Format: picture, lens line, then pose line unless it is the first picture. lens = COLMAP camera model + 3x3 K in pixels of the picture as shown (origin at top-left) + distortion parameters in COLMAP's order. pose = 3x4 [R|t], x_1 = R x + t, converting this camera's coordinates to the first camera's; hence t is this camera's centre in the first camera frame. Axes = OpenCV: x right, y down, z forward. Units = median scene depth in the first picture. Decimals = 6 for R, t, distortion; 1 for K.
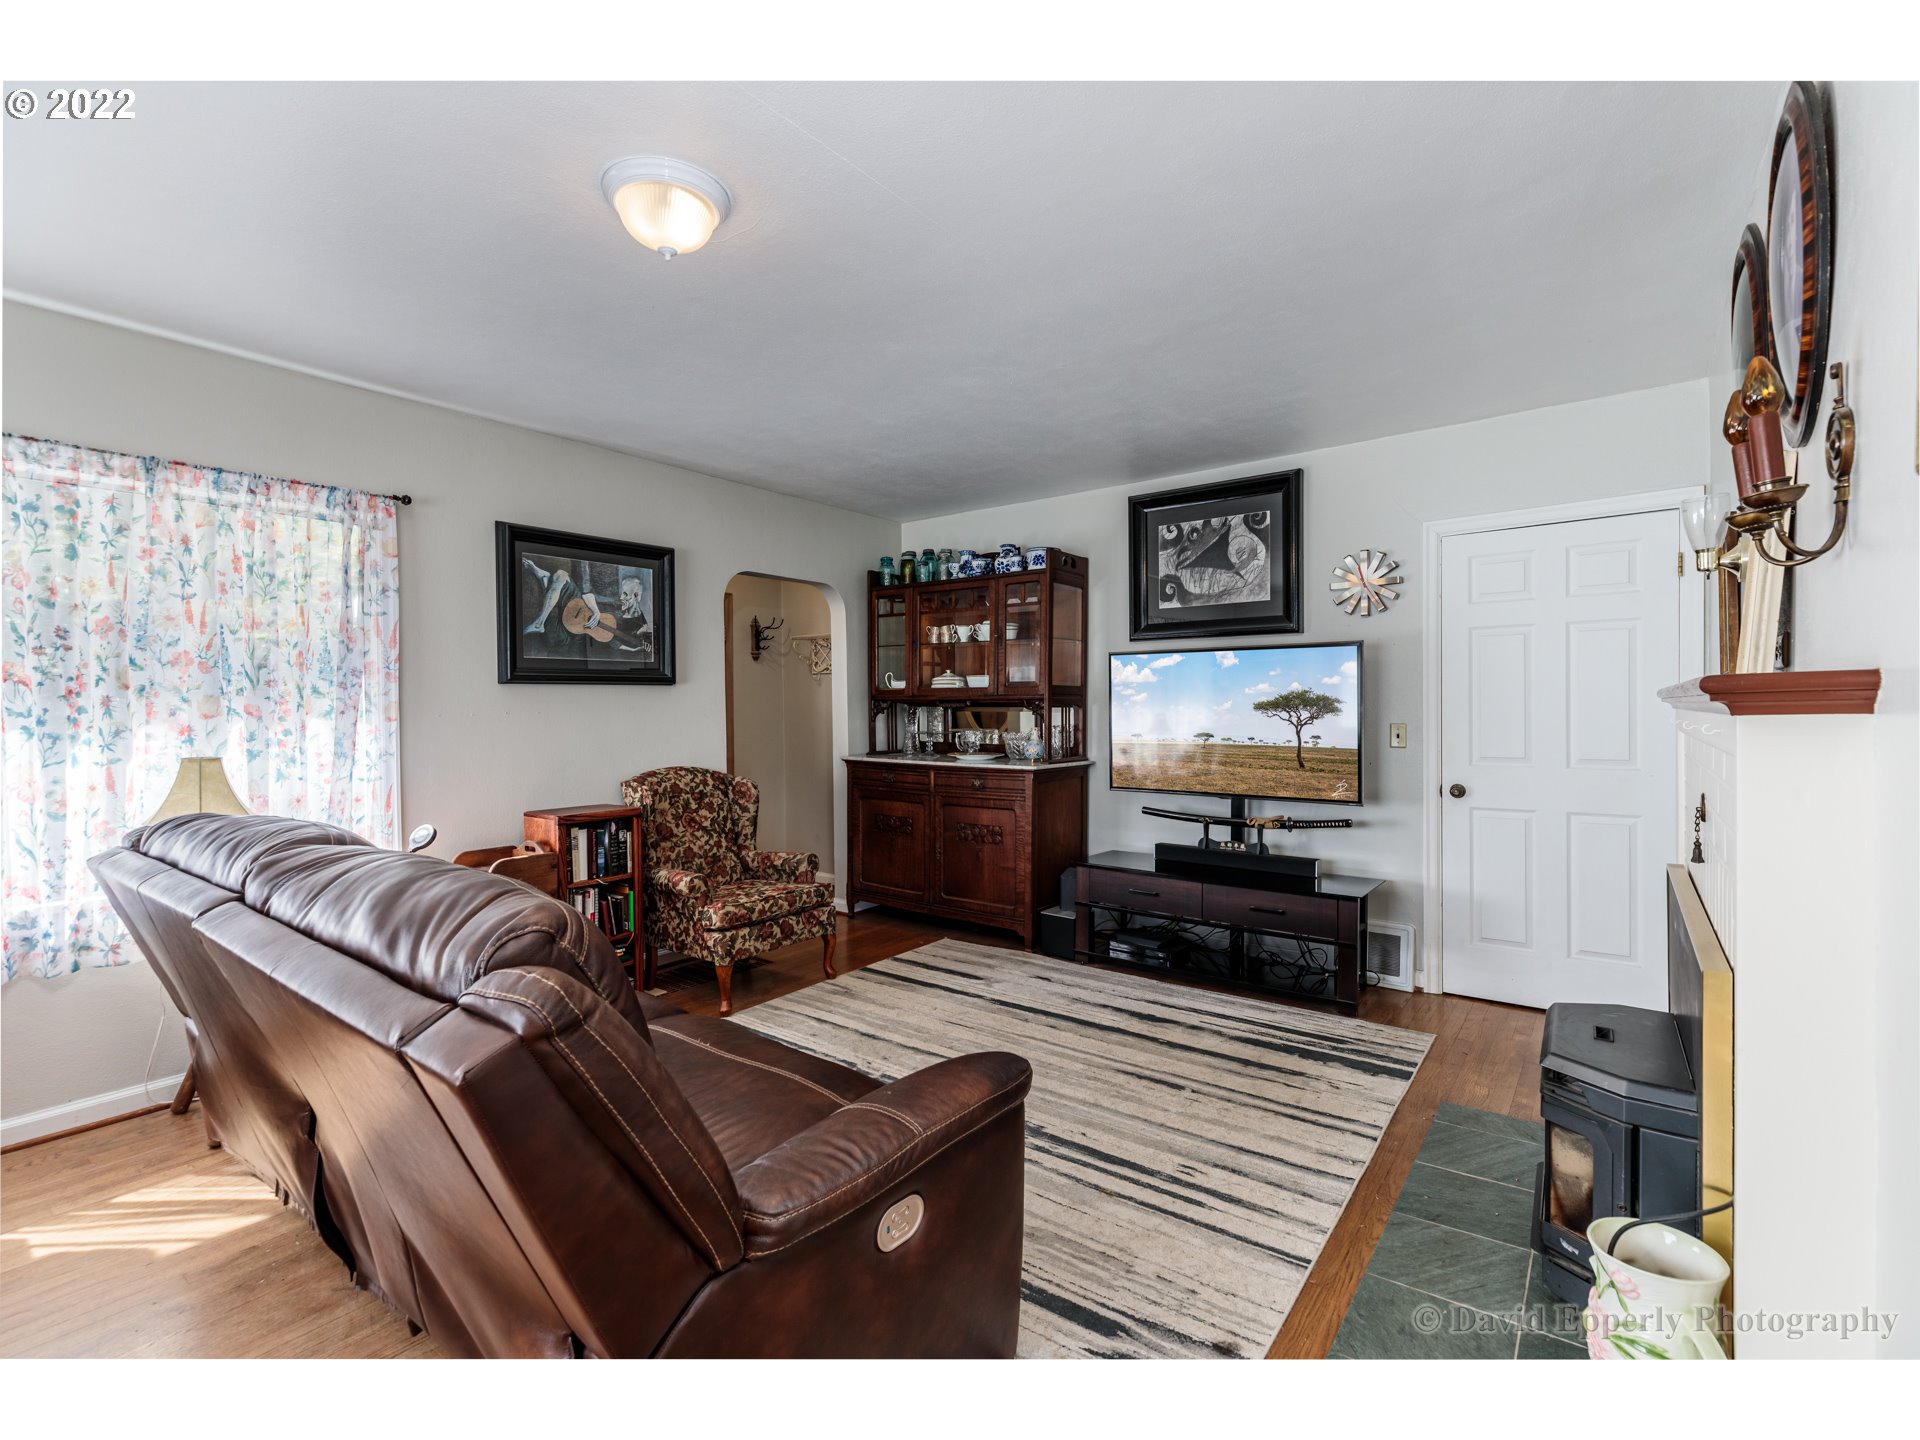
lens RADIAL K [[866.9, 0, 958.0], [0, 866.9, 713.8], [0, 0, 1]] dist [0.002145, 0.000208]
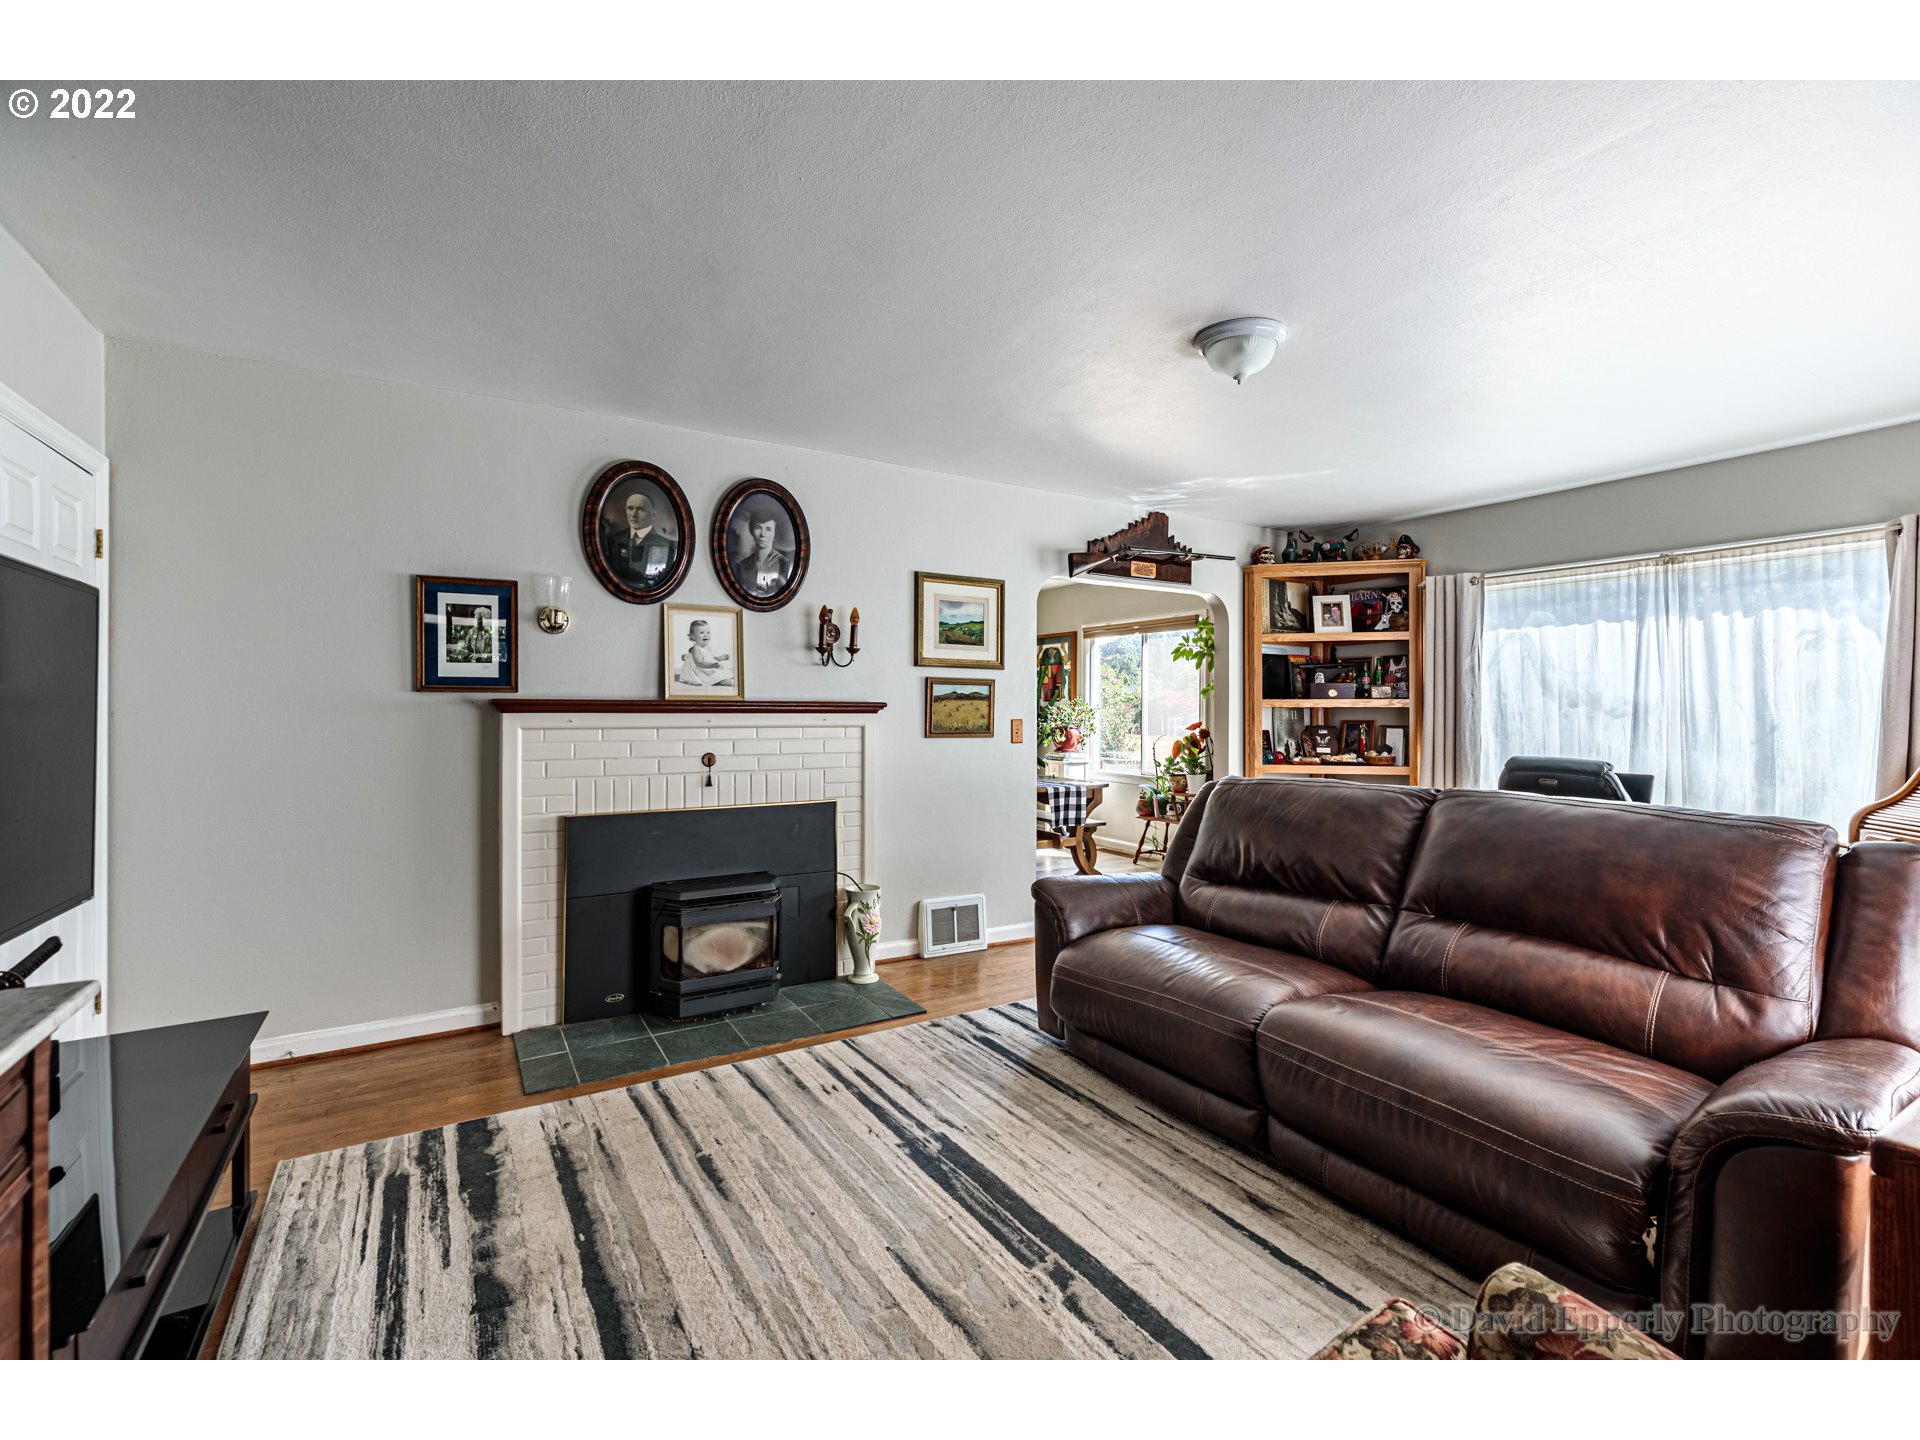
lens RADIAL K [[866.9, 0, 952.2], [0, 866.9, 718.1], [0, 0, 1]] dist [0.002145, 0.000208]
pose [[-0.926970, 0.000982, 0.375135, -0.291773], [0.005508, 0.999924, 0.010994, -0.010859], [-0.375096, 0.012258, -0.926905, 1.690958]]
